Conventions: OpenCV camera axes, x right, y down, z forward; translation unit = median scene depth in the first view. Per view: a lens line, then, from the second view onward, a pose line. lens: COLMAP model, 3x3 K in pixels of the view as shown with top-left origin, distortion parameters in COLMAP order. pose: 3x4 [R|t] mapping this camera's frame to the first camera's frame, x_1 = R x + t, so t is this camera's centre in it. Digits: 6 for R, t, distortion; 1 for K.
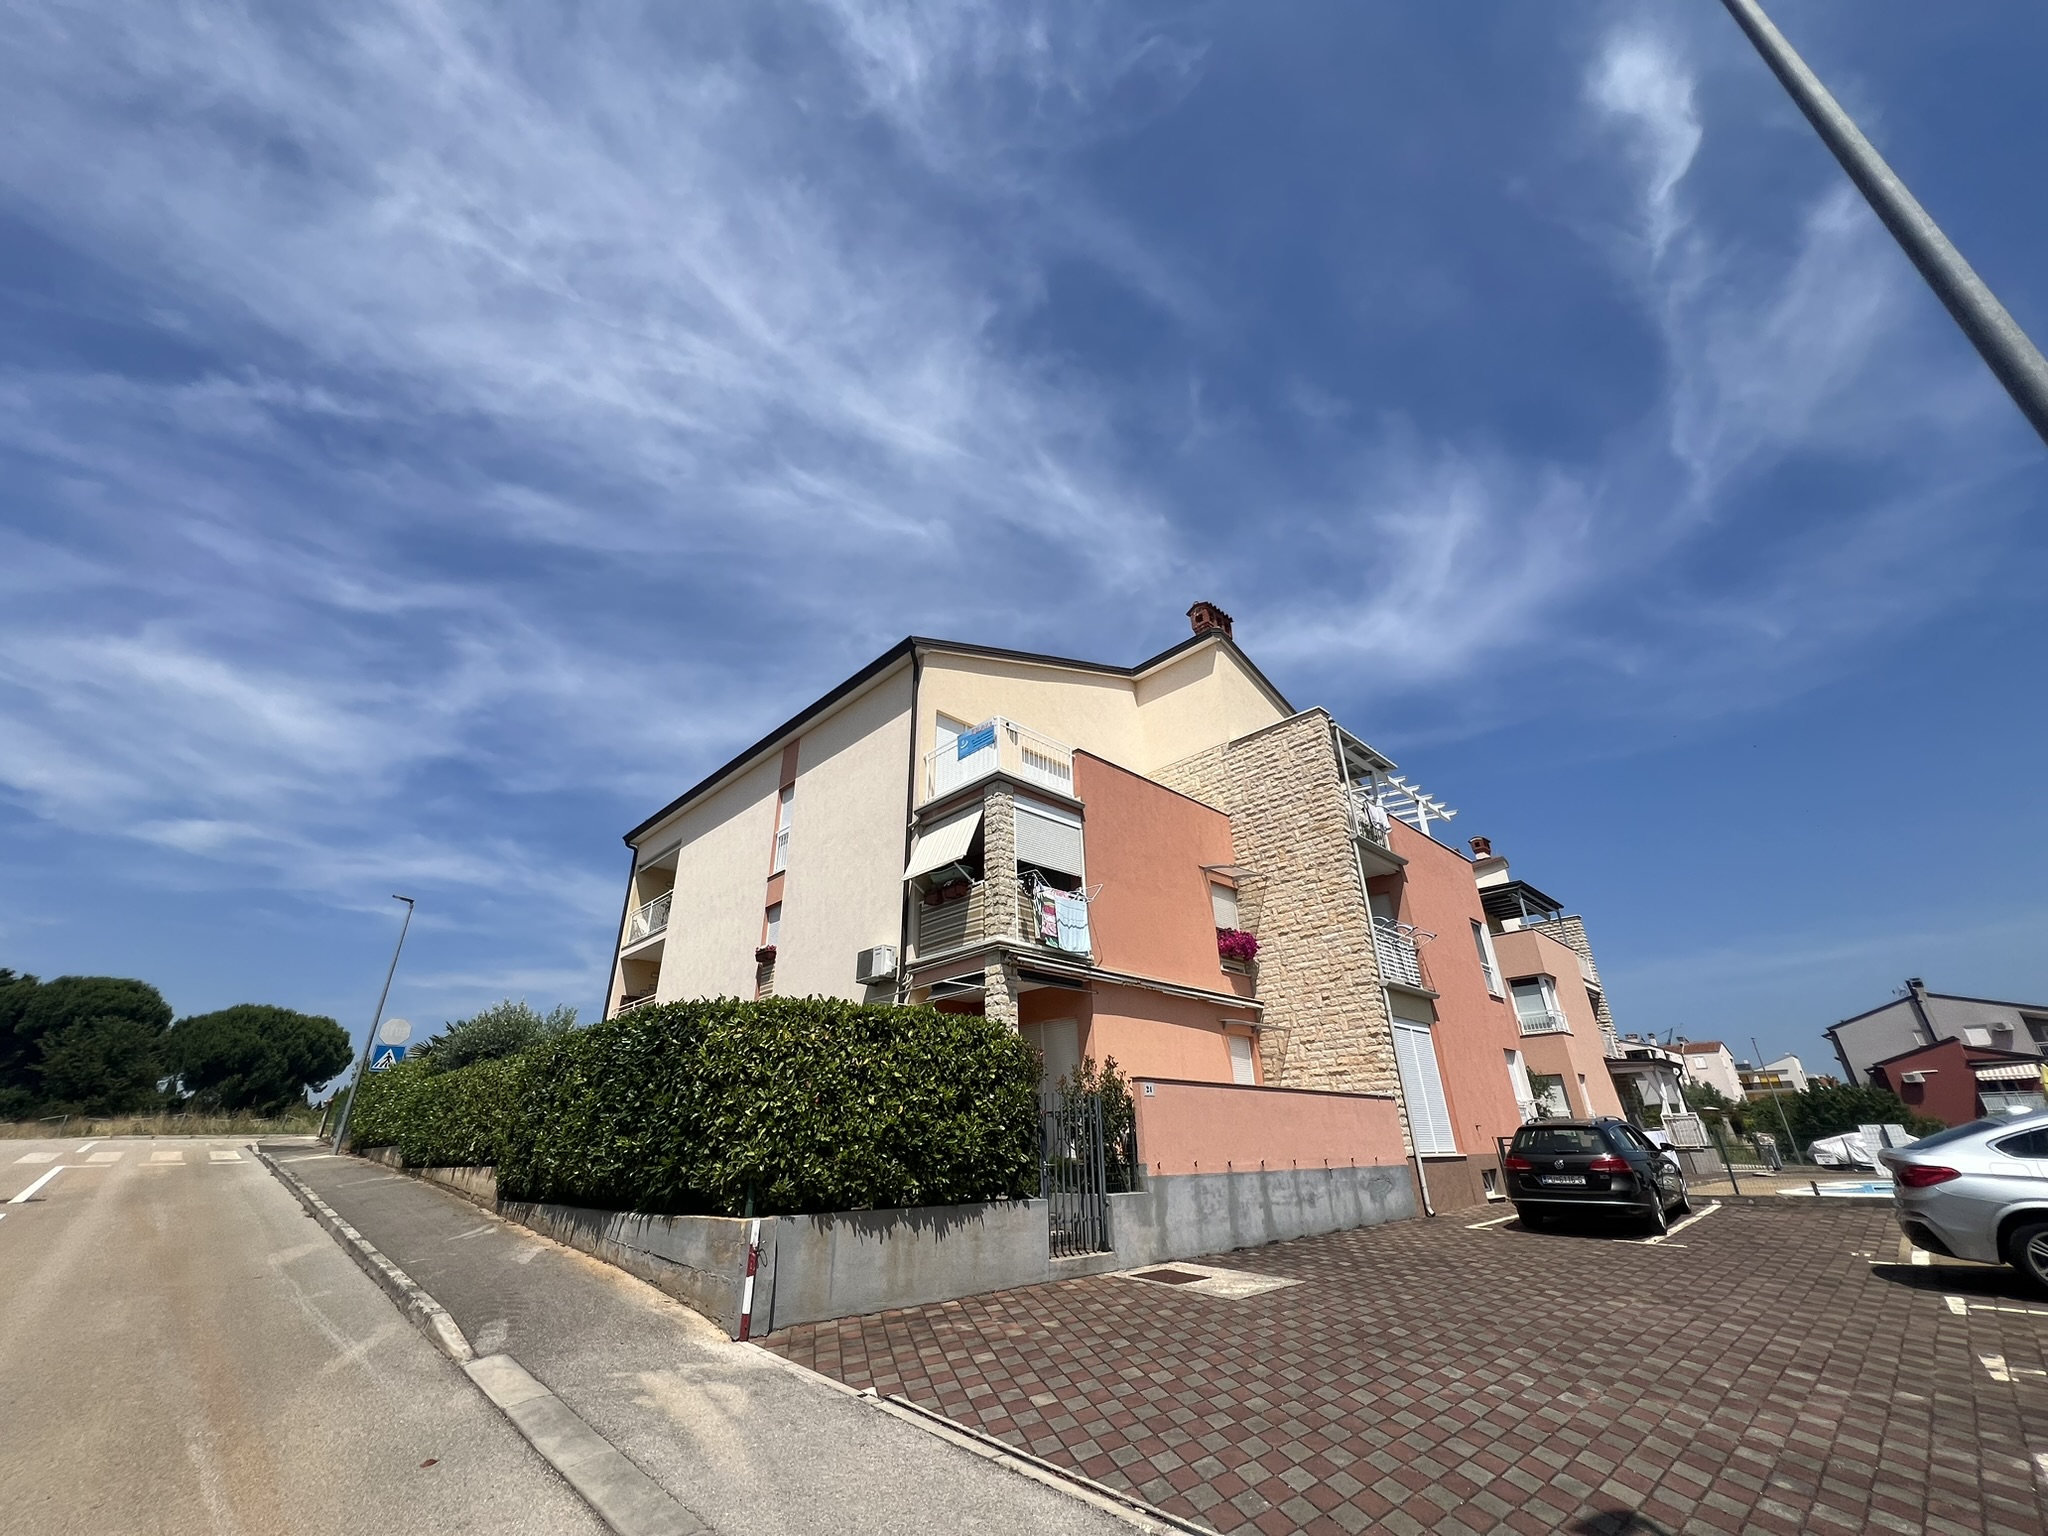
lens RADIAL K [[819.2, 0, 1016.5], [0, 819.2, 767.9], [0, 0, 1]] dist [-0.000899, 0.000058]
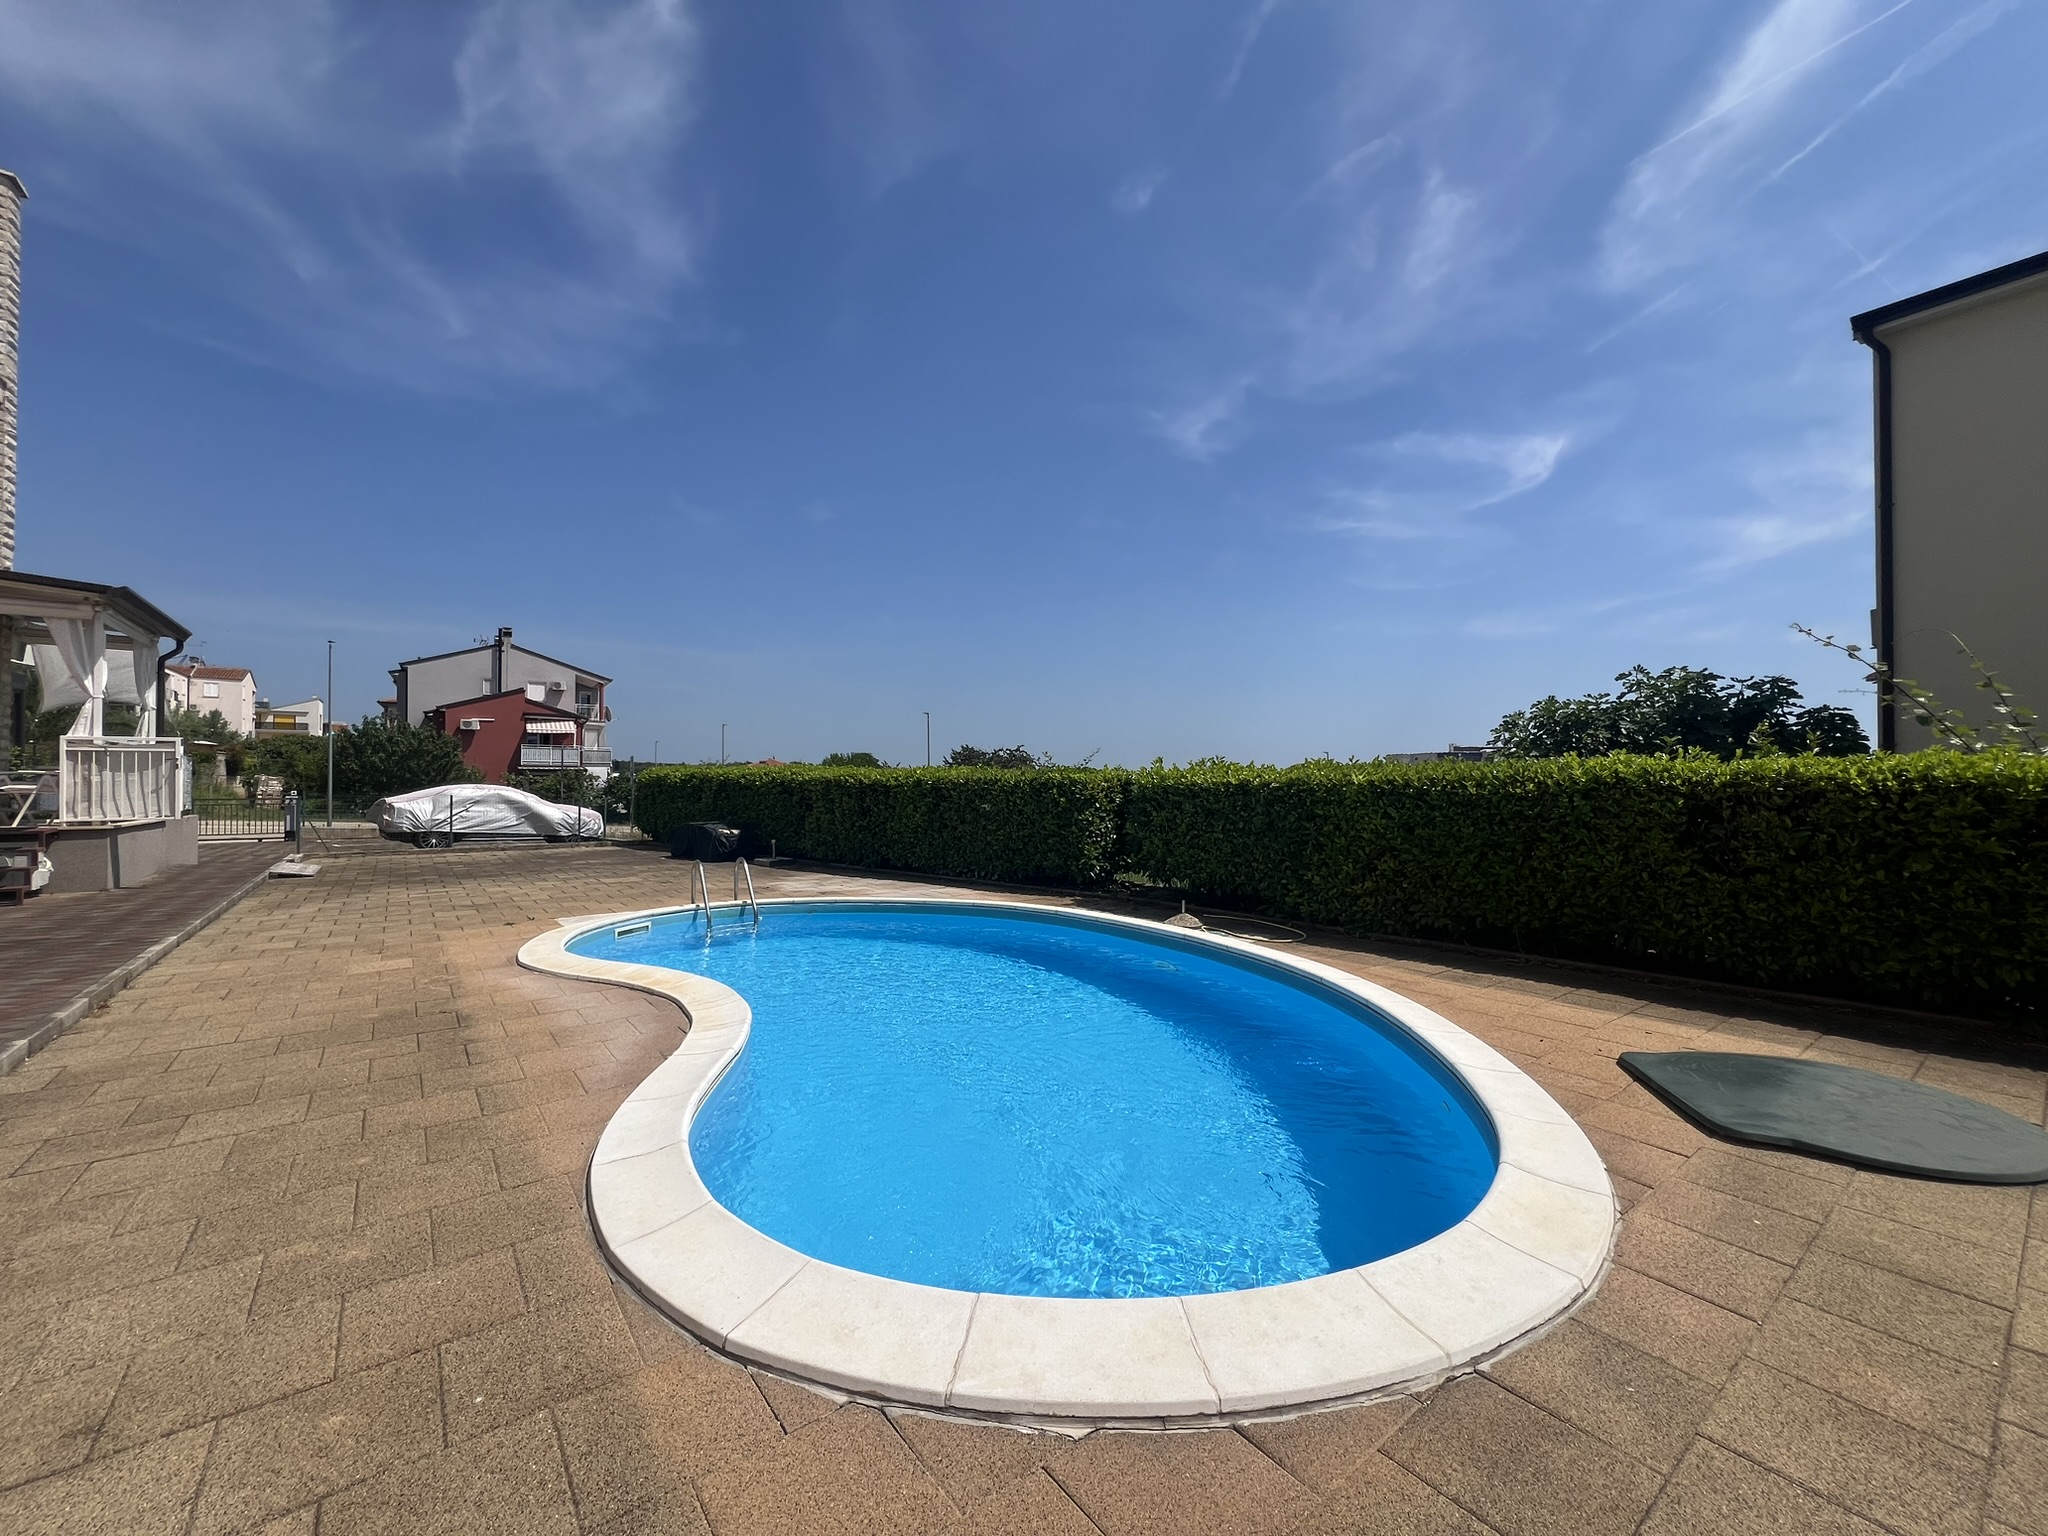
lens RADIAL K [[819.2, 0, 1018.0], [0, 819.2, 763.4], [0, 0, 1]] dist [-0.000899, 0.000058]
pose [[0.118445, 0.035043, 0.992342, 0.237073], [-0.426463, 0.904306, 0.018968, 0.122930], [-0.896716, -0.425444, 0.122055, 0.284720]]
